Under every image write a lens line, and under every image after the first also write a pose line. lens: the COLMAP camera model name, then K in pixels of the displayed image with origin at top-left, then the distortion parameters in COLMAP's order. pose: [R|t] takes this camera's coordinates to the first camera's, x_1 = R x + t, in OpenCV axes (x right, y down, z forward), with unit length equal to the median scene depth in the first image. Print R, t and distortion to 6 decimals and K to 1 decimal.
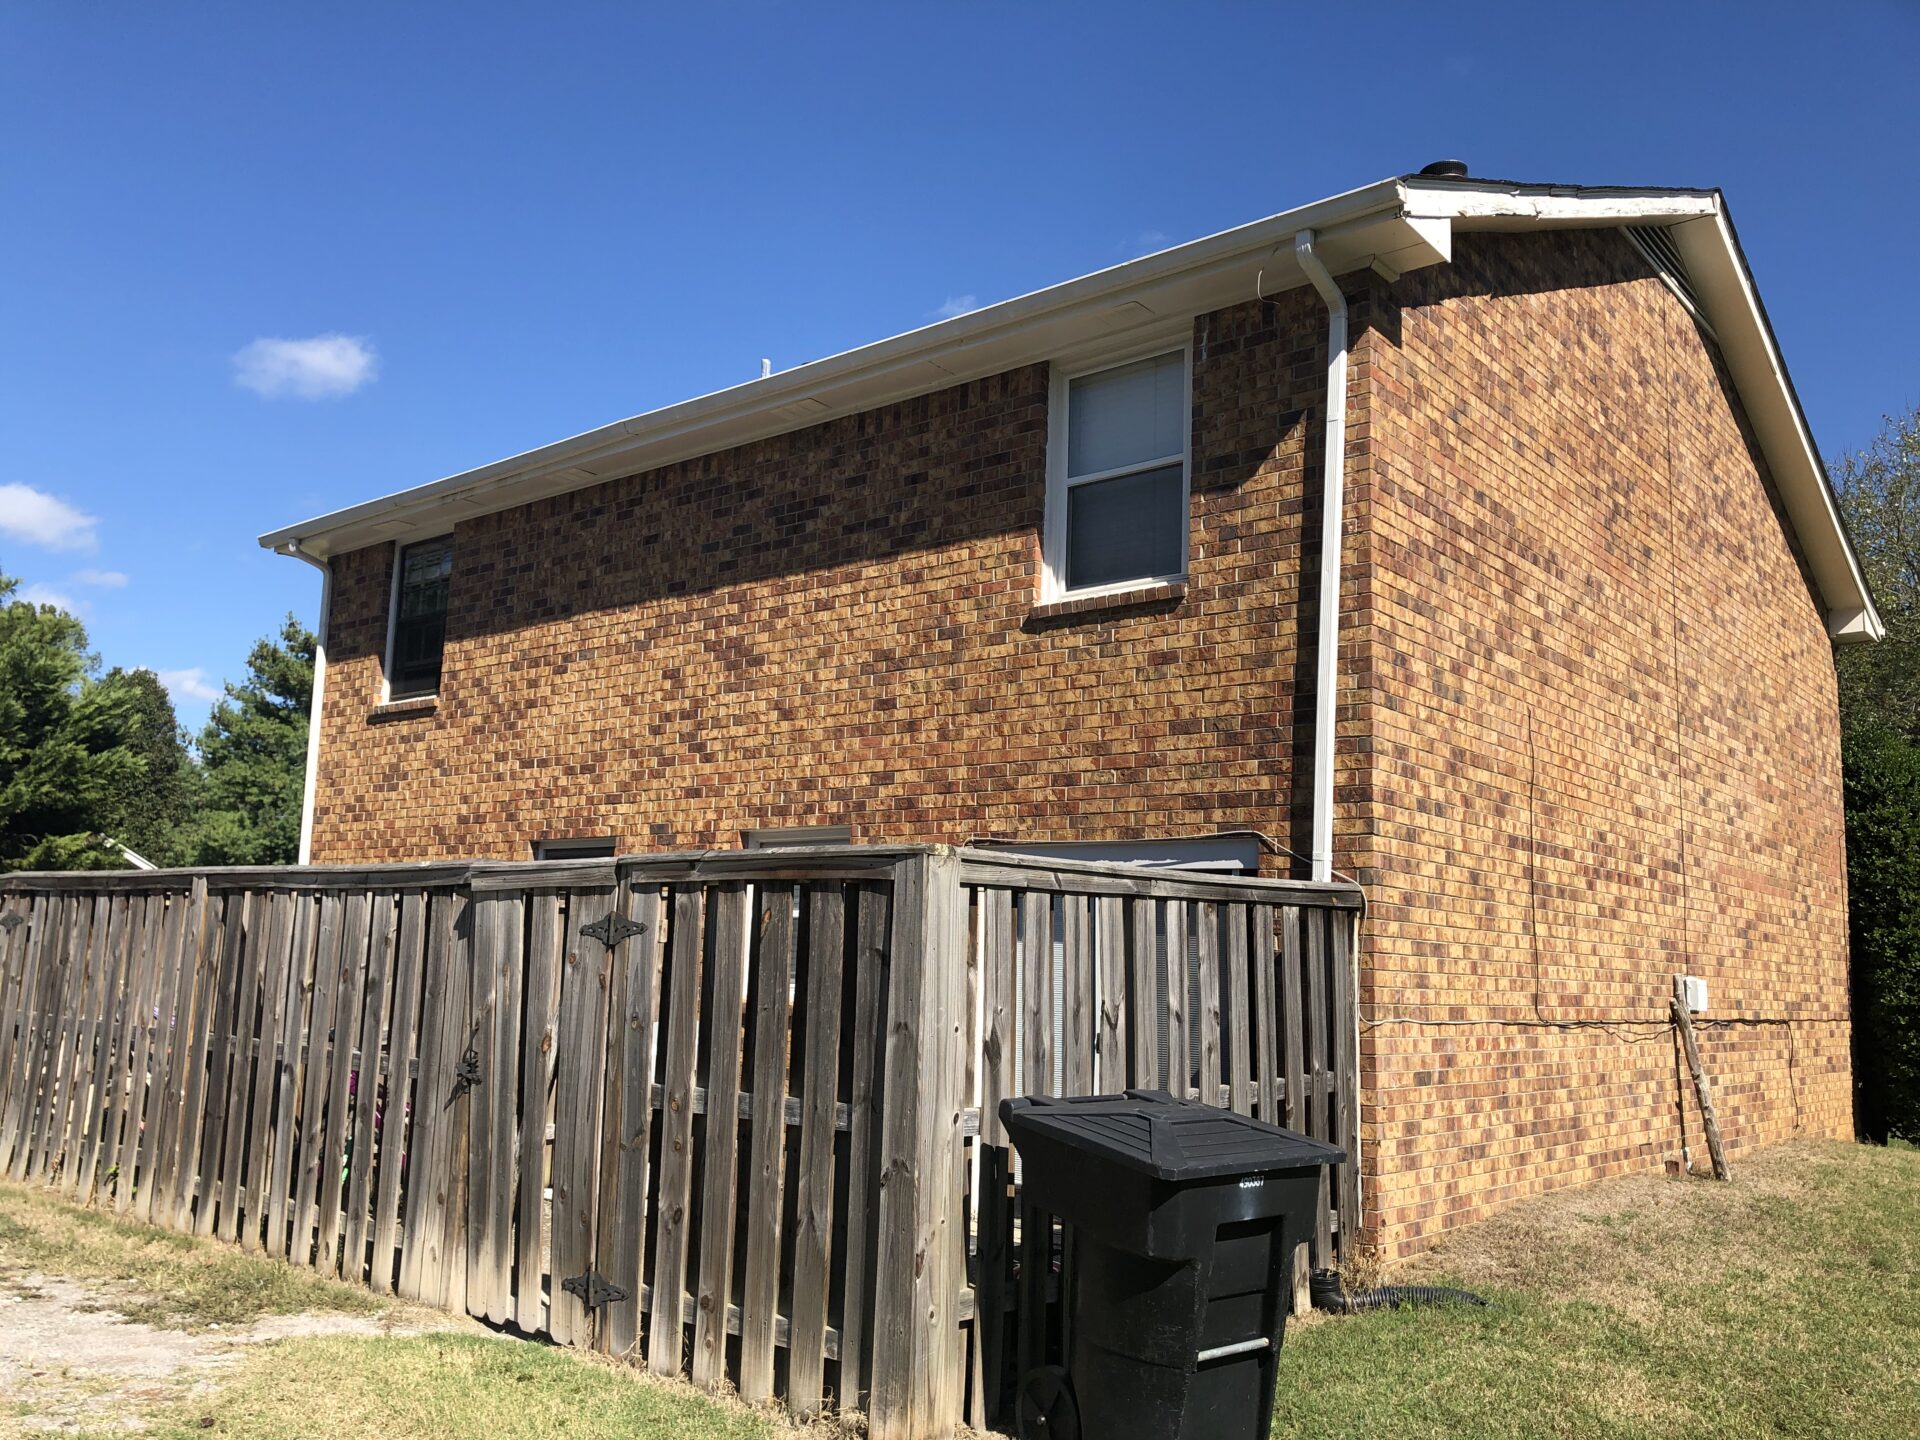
lens RADIAL K [[1579.3, 0, 959.6], [0, 1579.3, 723.7], [0, 0, 1]] dist [0.052051, -0.043937]
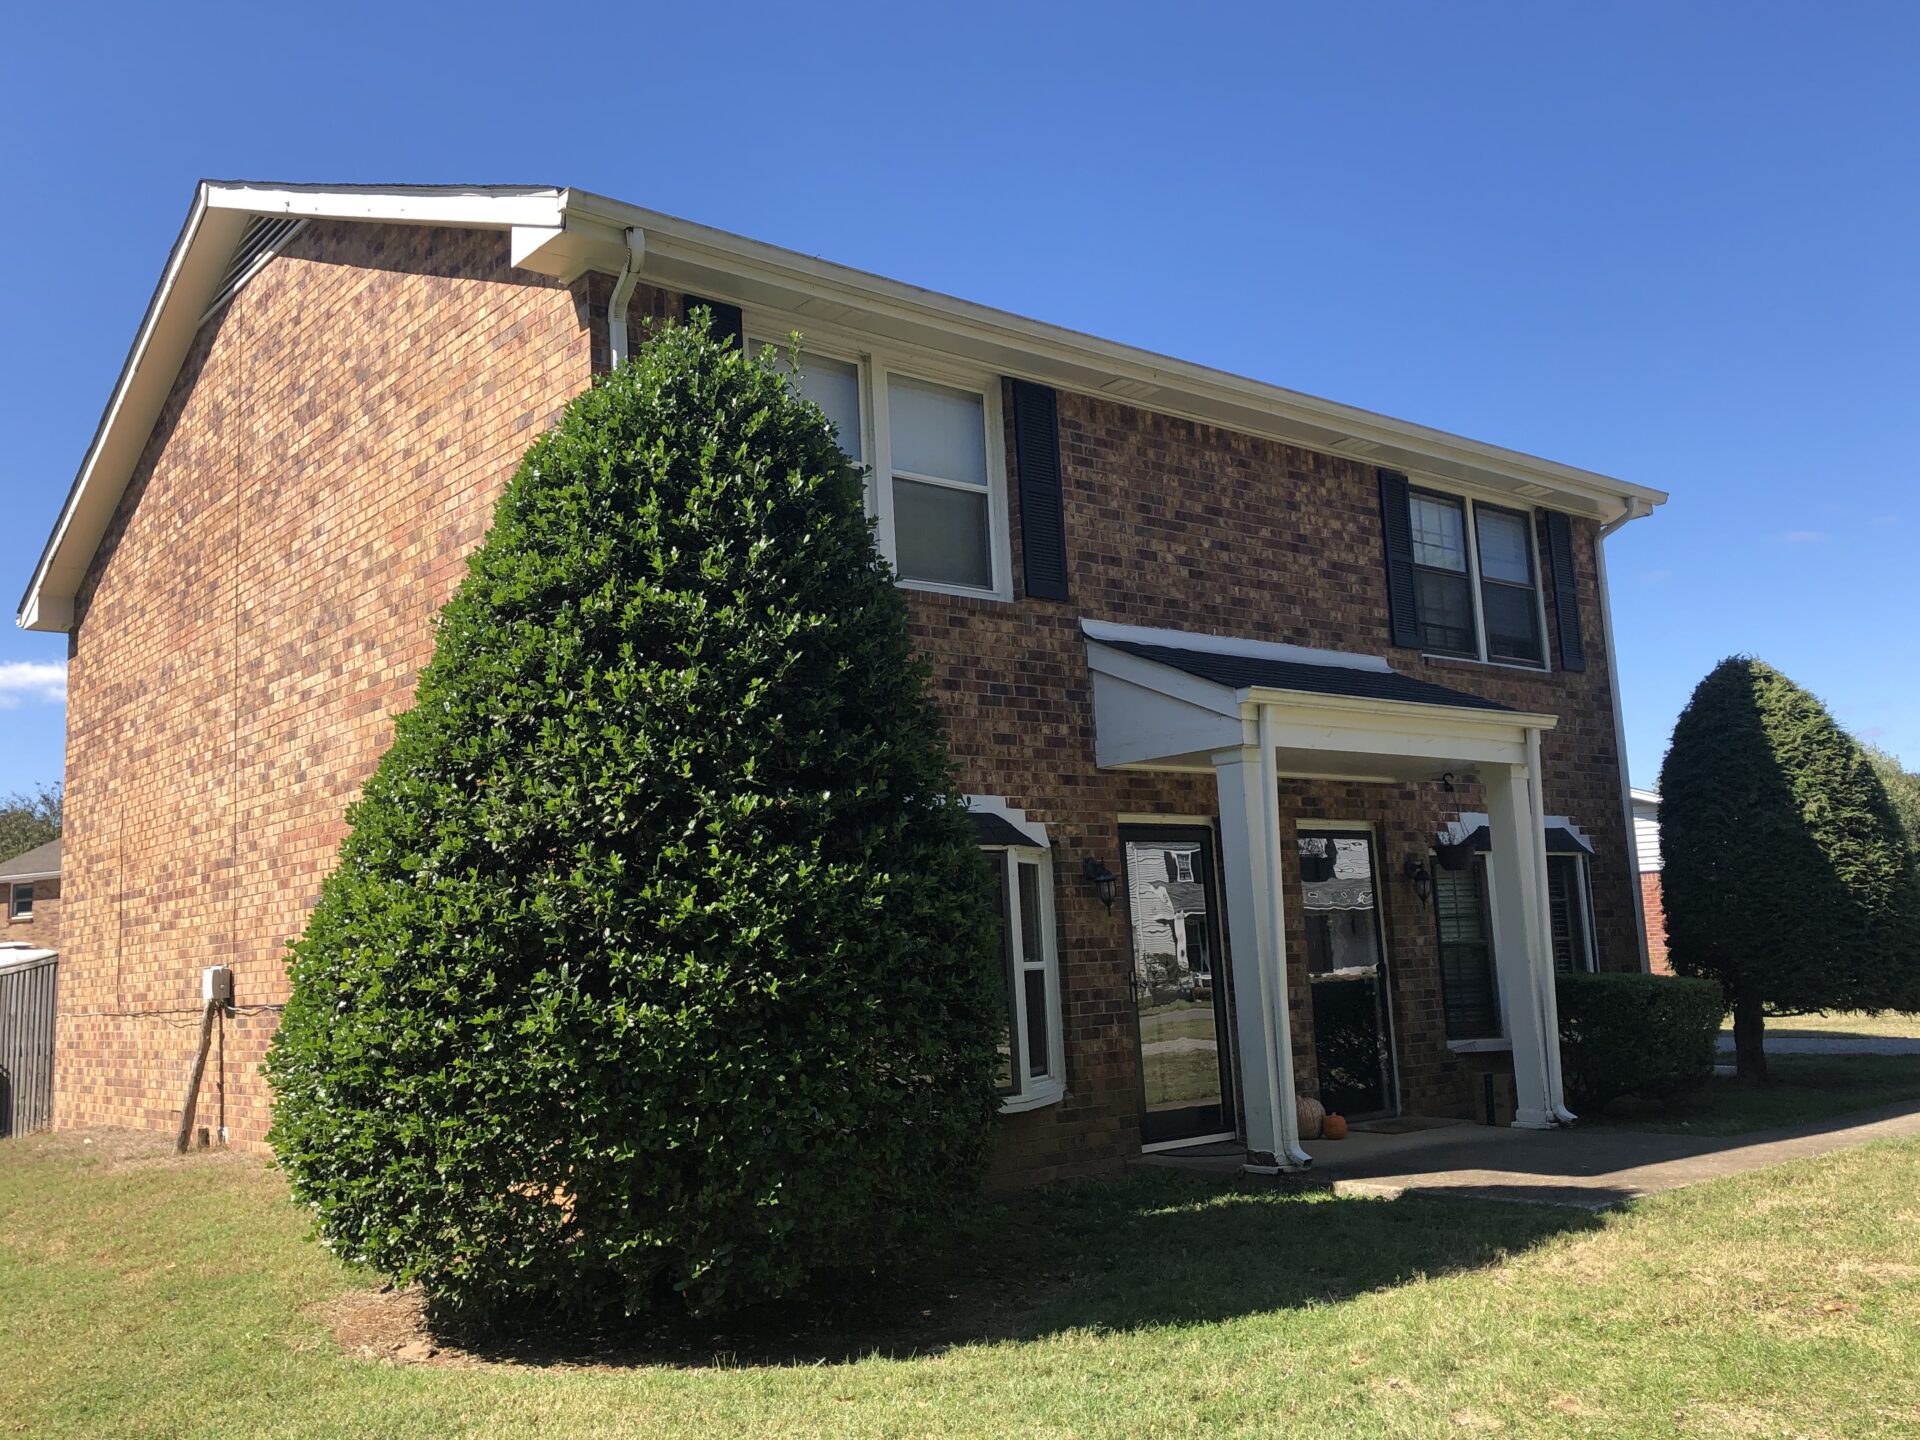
lens RADIAL K [[1682.9, 0, 960.0], [0, 1682.9, 711.5], [0, 0, 1]] dist [0.037284, 0.003388]
pose [[-0.176203, -0.168740, -0.969783, 1.762846], [0.194669, 0.959766, -0.202368, 0.378374], [0.964913, -0.224445, -0.136265, 1.970090]]
